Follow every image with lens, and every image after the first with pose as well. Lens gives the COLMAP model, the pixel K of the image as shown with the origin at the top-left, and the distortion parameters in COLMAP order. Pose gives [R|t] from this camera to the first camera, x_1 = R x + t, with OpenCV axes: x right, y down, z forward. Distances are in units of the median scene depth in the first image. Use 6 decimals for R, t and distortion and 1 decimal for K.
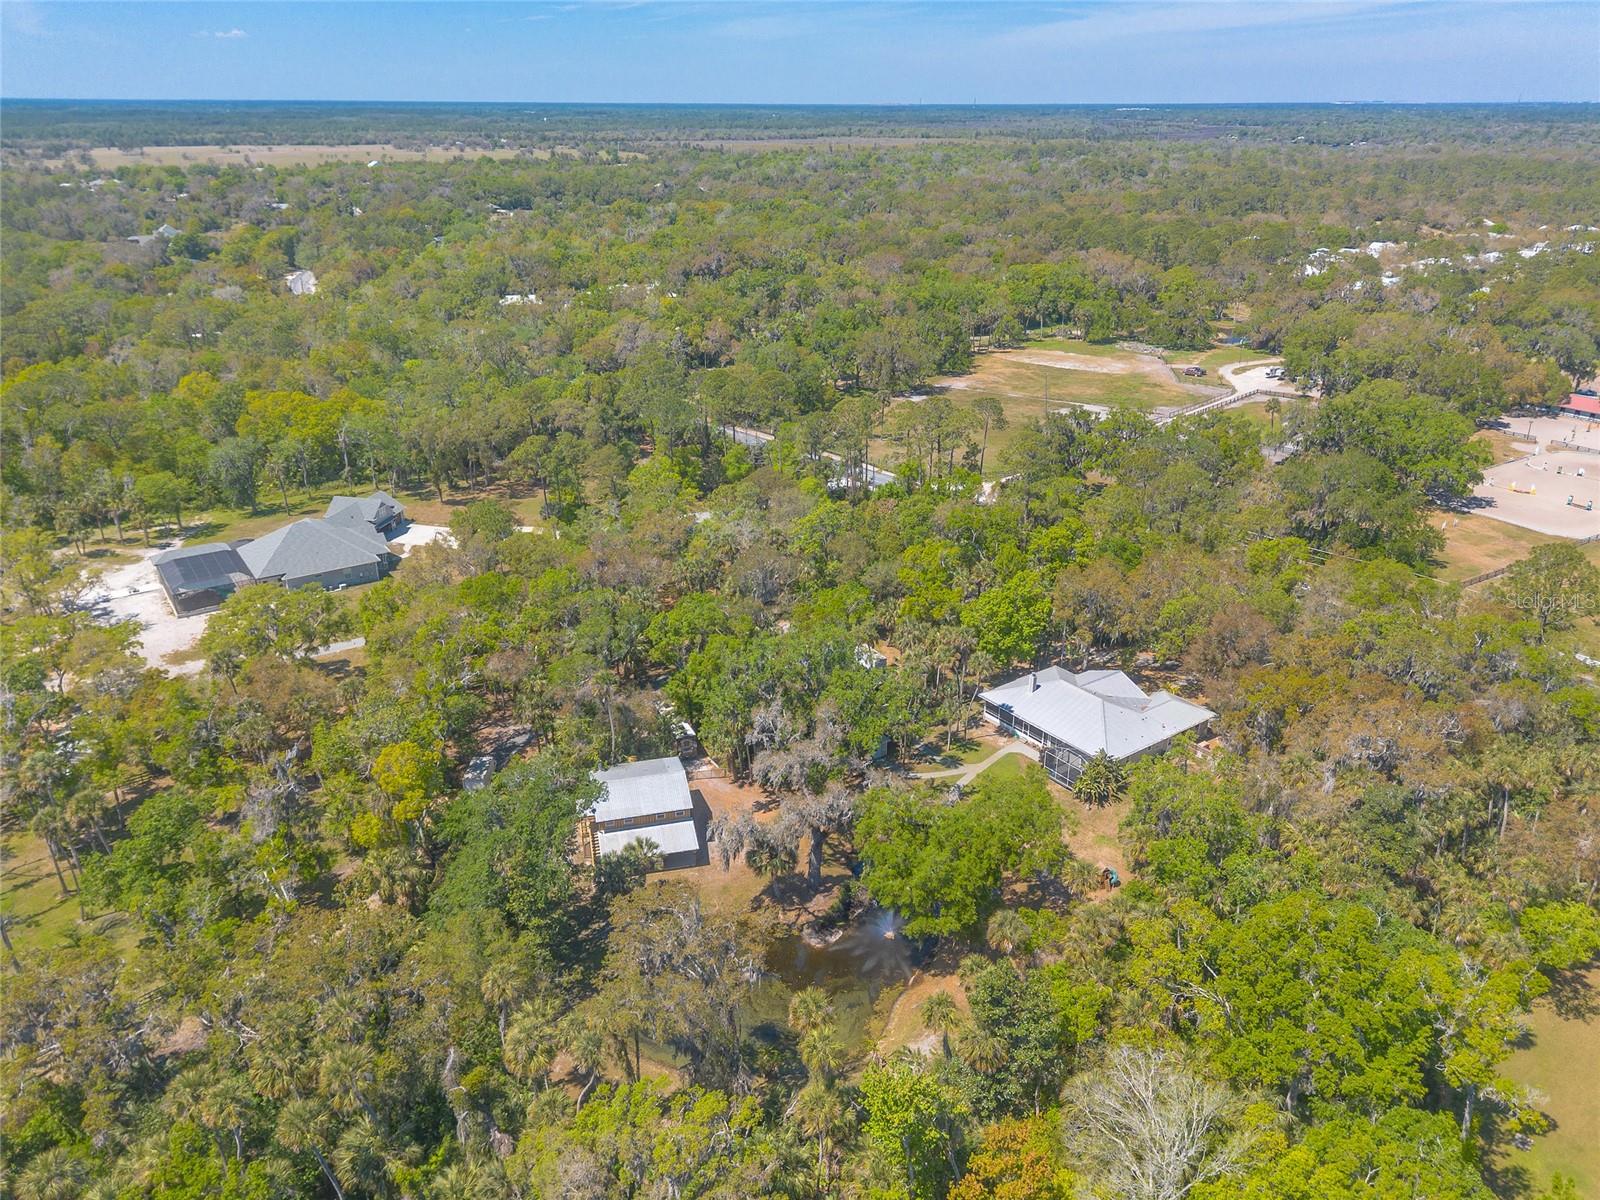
lens RADIAL K [[1176.8, 0, 782.9], [0, 1176.8, 600.8], [0, 0, 1]] dist [0.069035, -0.079171]
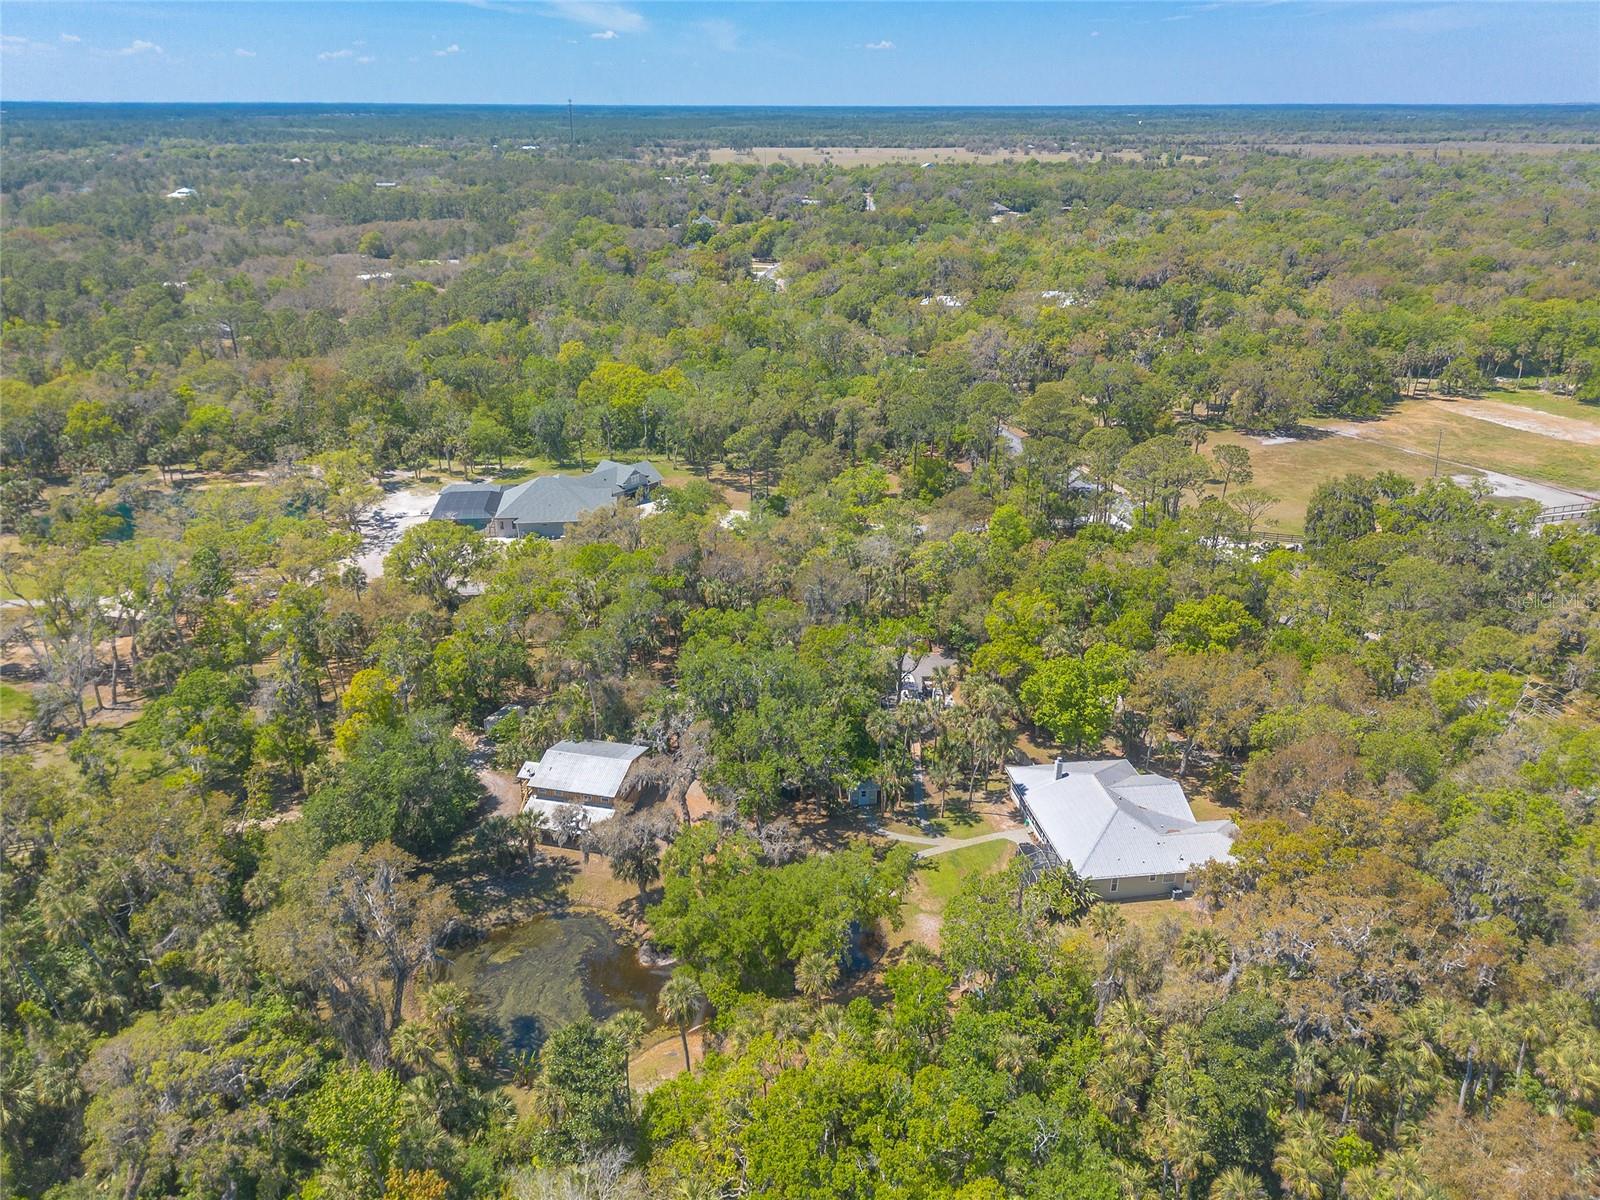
lens RADIAL K [[1158.3, 0, 761.3], [0, 1158.3, 600.7], [0, 0, 1]] dist [0.086889, -0.098513]
pose [[0.876084, 0.187277, -0.444302, 0.181084], [-0.186545, 0.981377, 0.045826, -0.024097], [0.444610, 0.042735, 0.894704, 0.063236]]
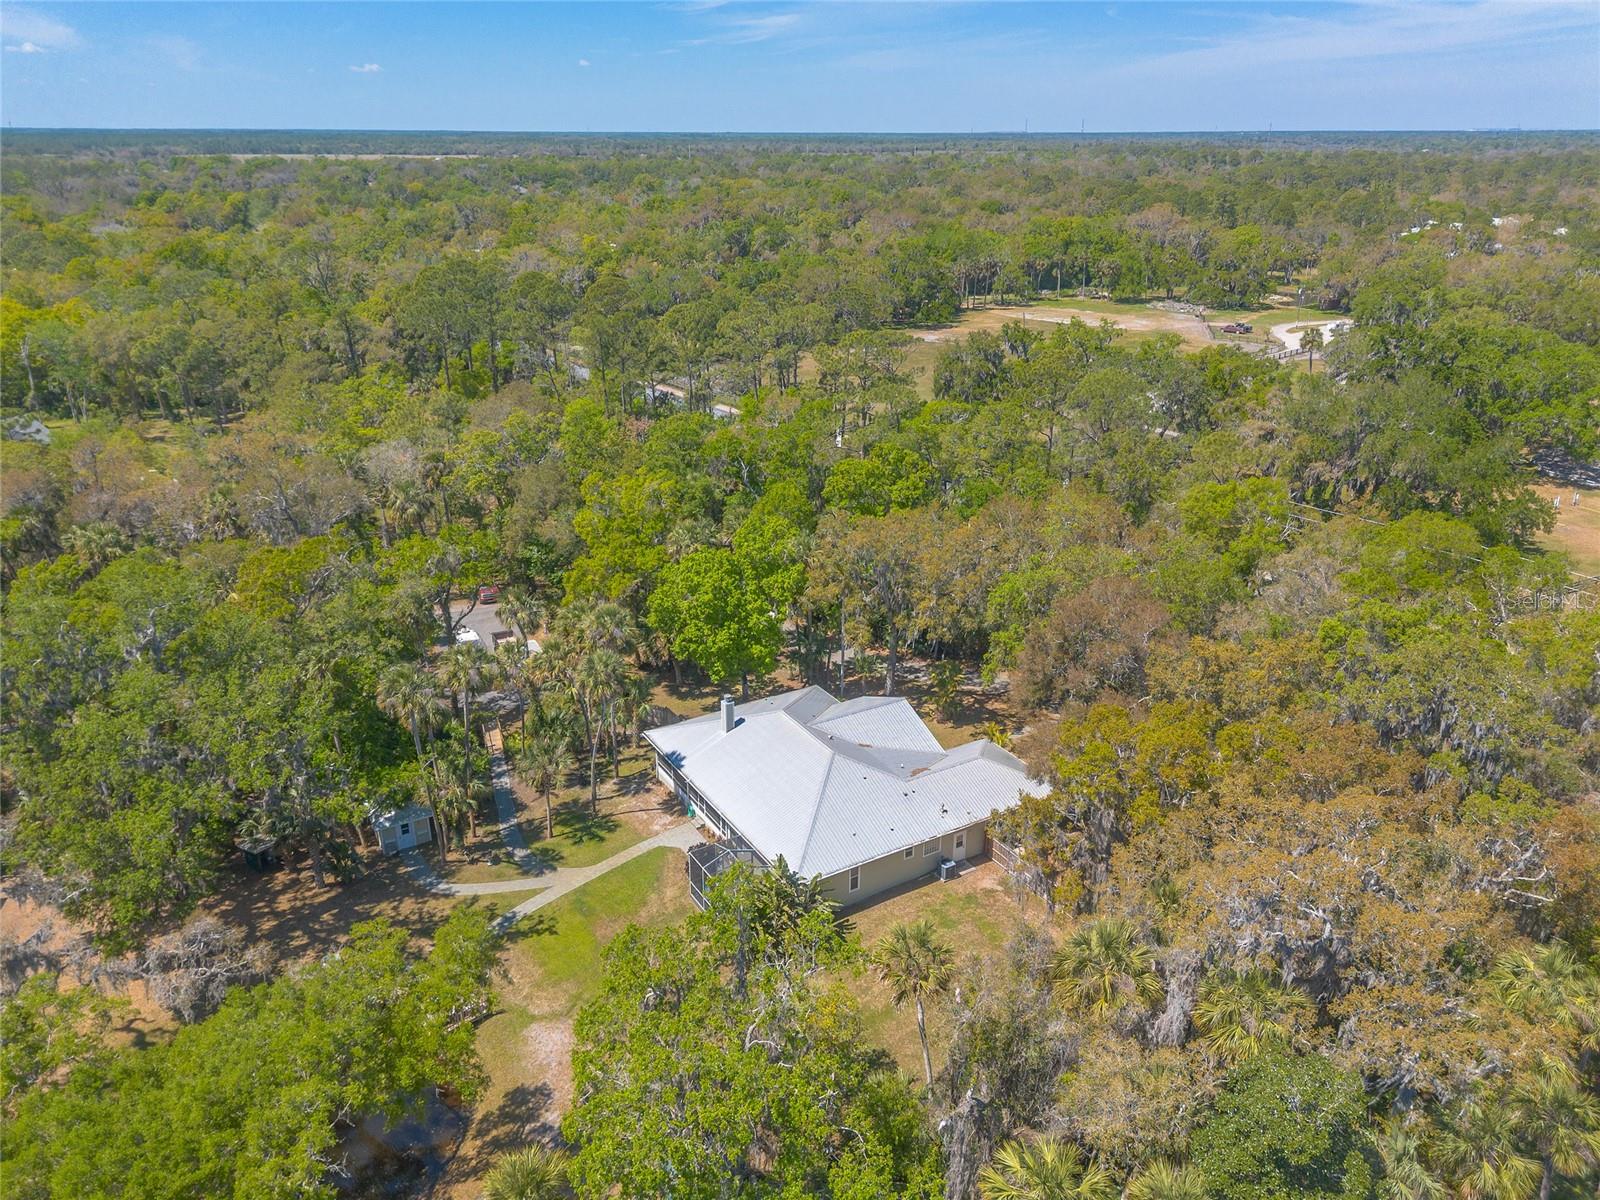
lens RADIAL K [[1145.3, 0, 813.3], [0, 1145.3, 602.6], [0, 0, 1]] dist [0.089330, -0.093208]
pose [[0.996724, 0.034225, -0.073276, 0.137366], [-0.035798, 0.999154, -0.020261, 0.013414], [0.072521, 0.022818, 0.997106, 0.232460]]
